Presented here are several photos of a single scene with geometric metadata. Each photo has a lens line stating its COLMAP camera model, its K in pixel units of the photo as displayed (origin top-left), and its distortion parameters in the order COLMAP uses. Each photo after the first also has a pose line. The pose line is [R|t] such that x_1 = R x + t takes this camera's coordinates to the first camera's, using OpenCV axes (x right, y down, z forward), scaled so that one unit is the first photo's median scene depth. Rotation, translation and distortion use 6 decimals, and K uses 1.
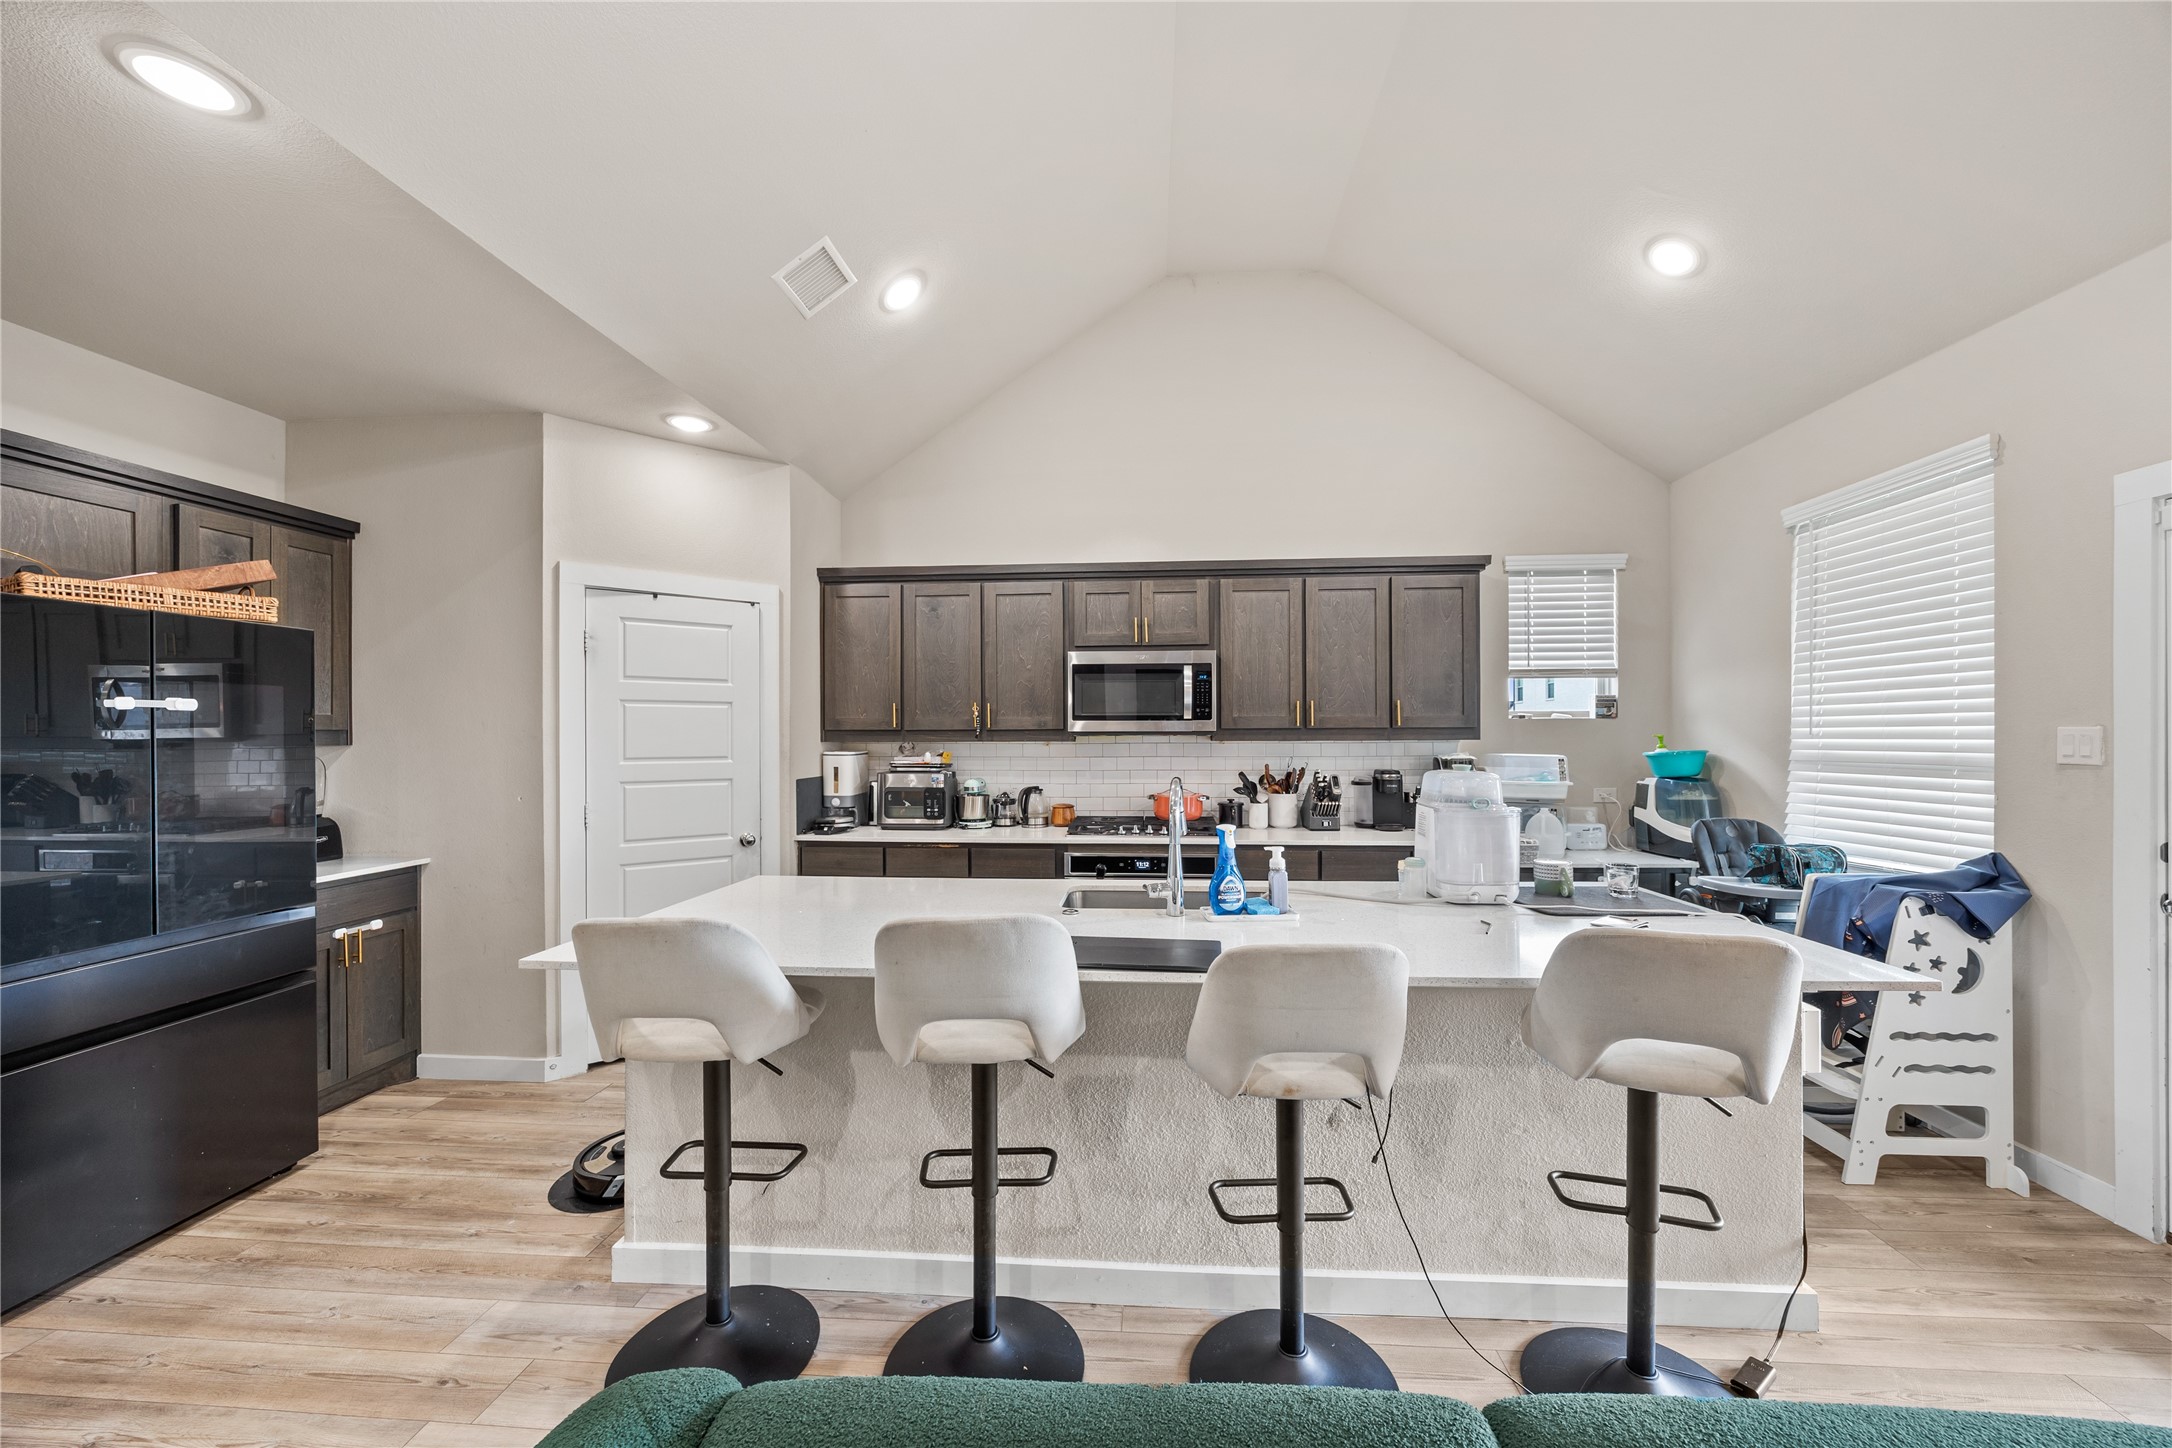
lens RADIAL K [[830.5, 0, 1095.8], [0, 830.5, 731.9], [0, 0, 1]] dist [-0.002900, 0.000137]
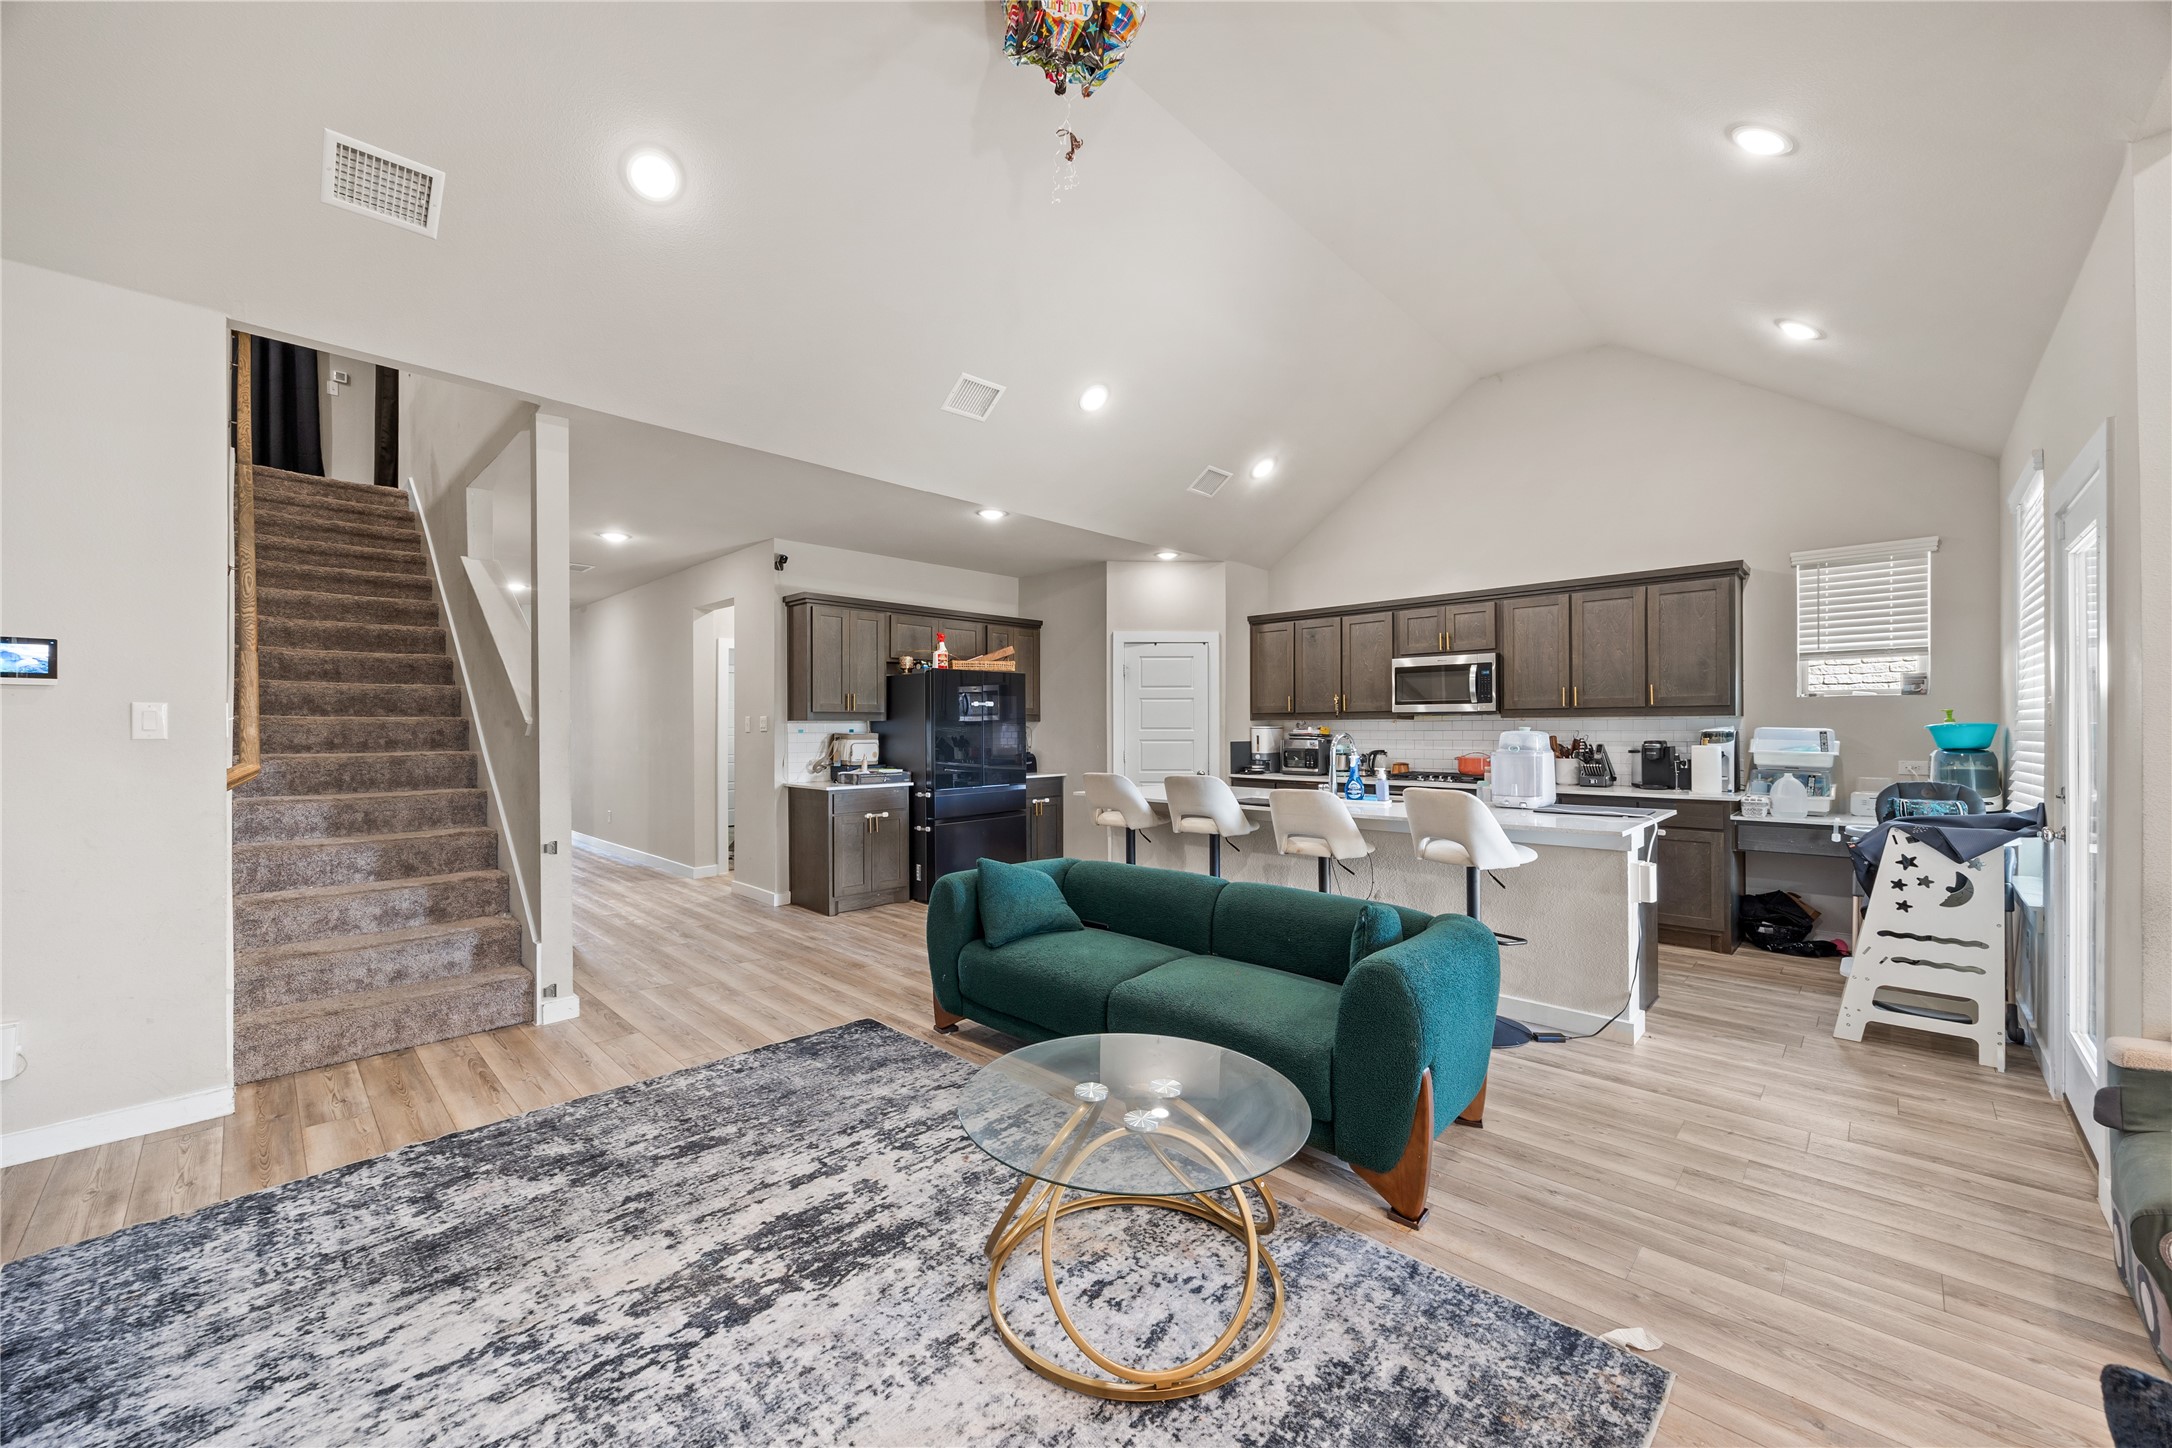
lens RADIAL K [[828.2, 0, 1094.6], [0, 828.2, 729.4], [0, 0, 1]] dist [-0.002000, -0.000293]
pose [[0.767544, 0.001974, -0.640994, 0.517798], [0.002886, 0.999974, 0.006535, 0.018879], [0.640990, -0.006866, 0.767518, -0.496236]]
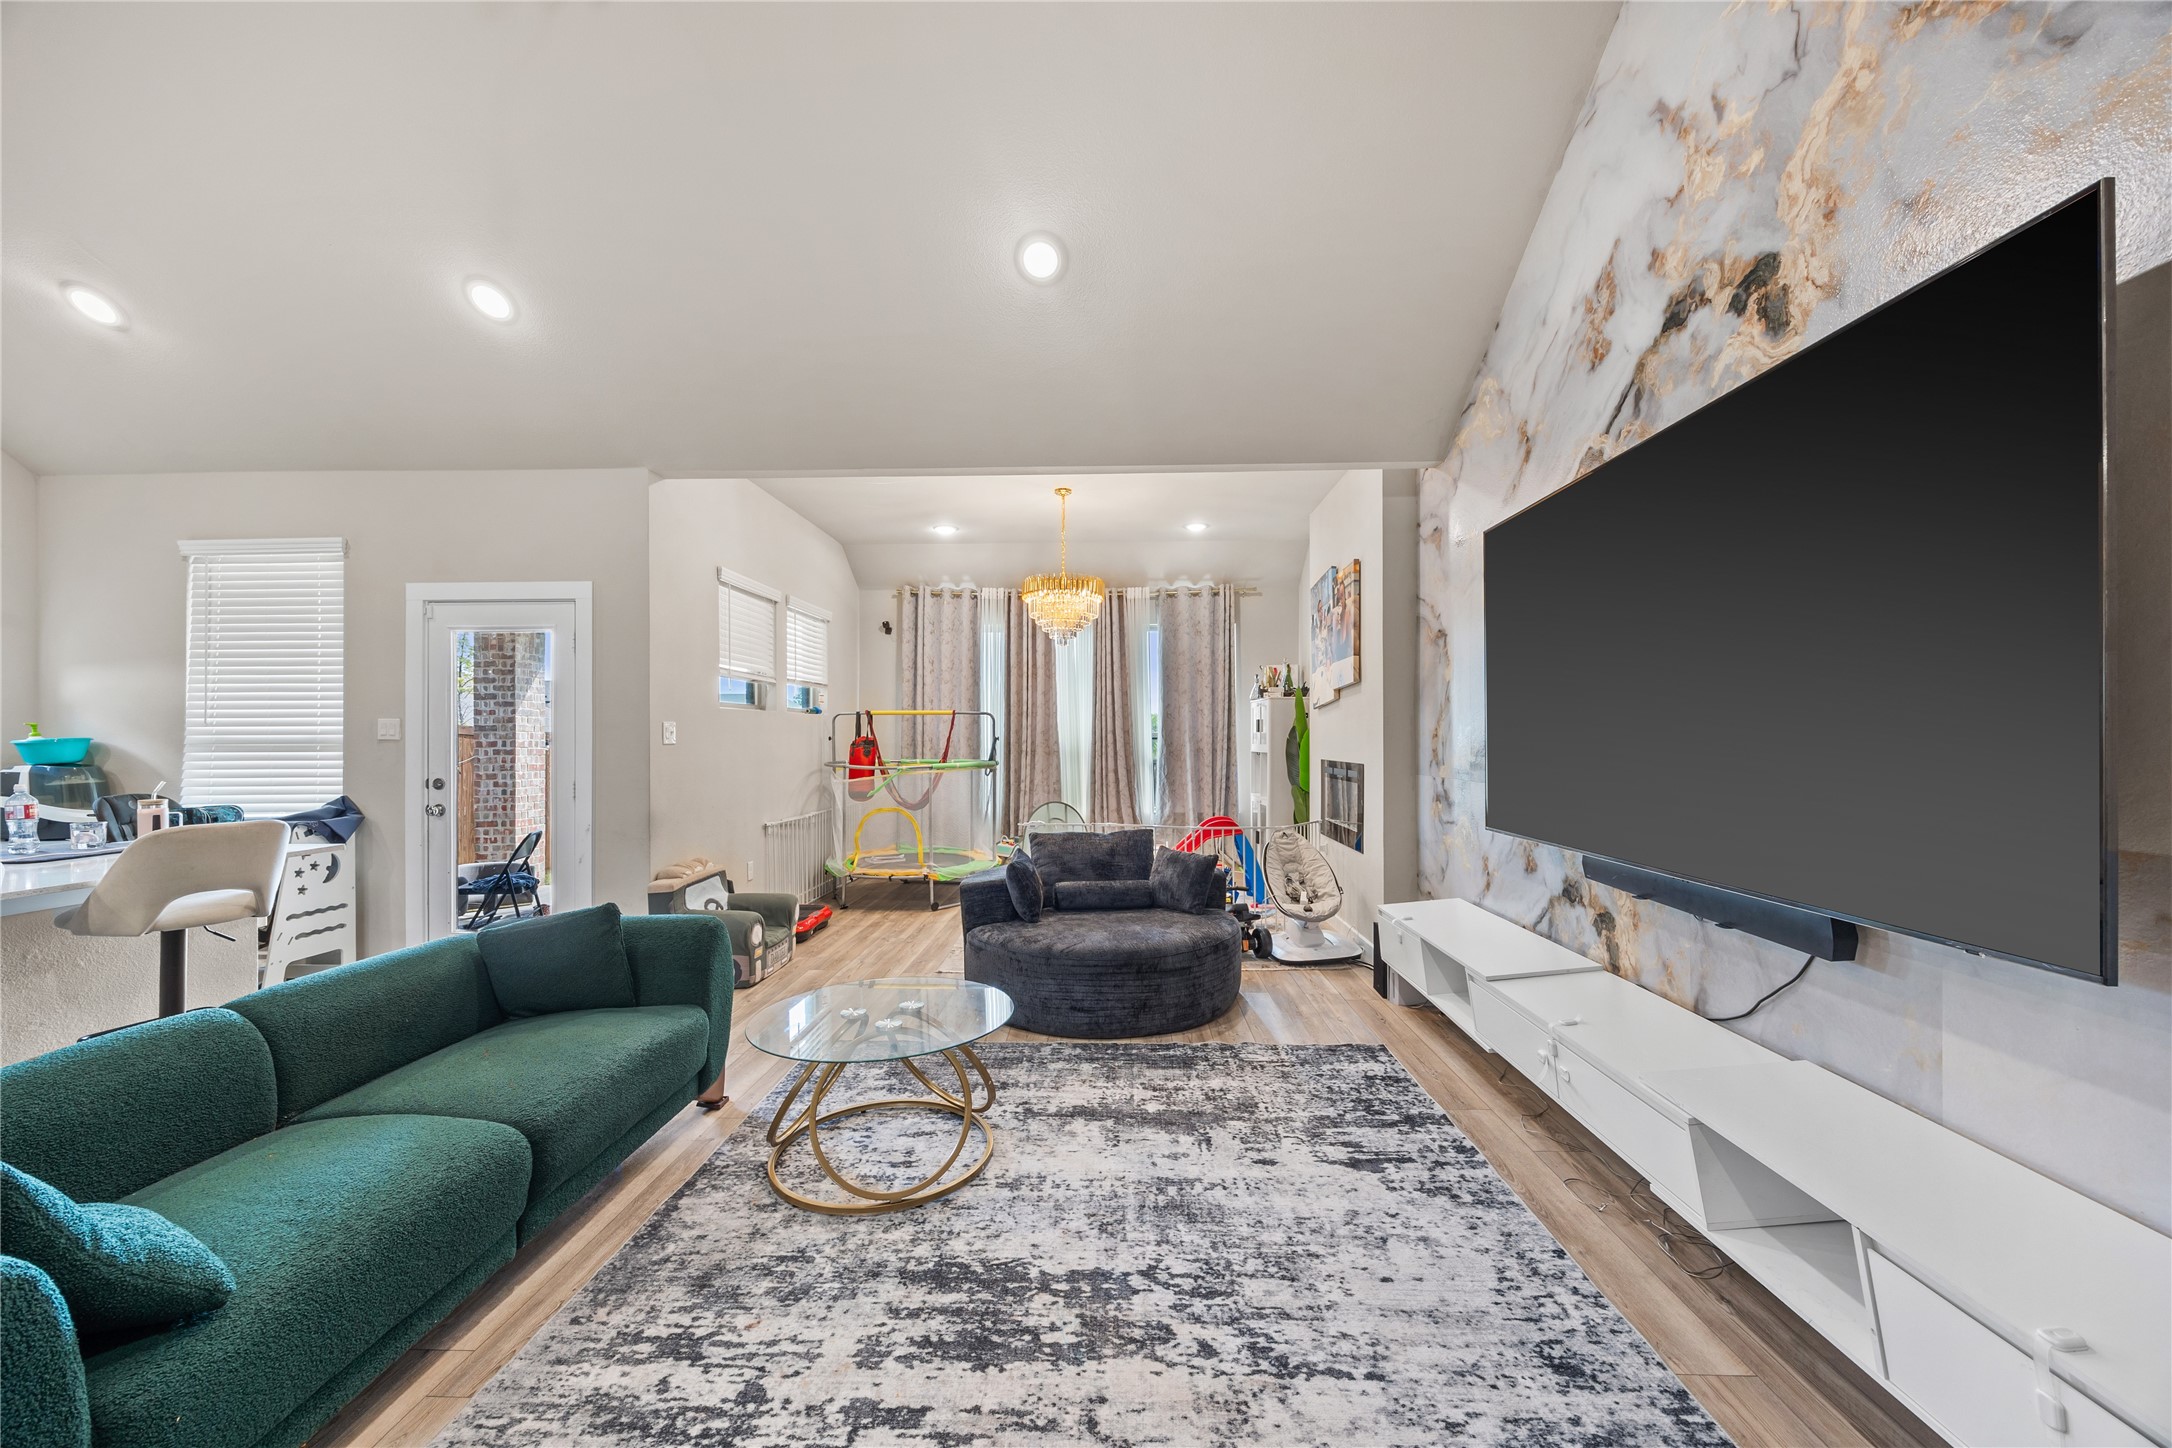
lens RADIAL K [[824.5, 0, 1091.7], [0, 824.5, 739.9], [0, 0, 1]] dist [-0.003845, 0.000055]
pose [[-0.041292, 0.002386, 0.999144, -0.379753], [-0.001620, 0.999996, -0.002455, 0.024039], [-0.999146, -0.001720, -0.041288, -0.259440]]
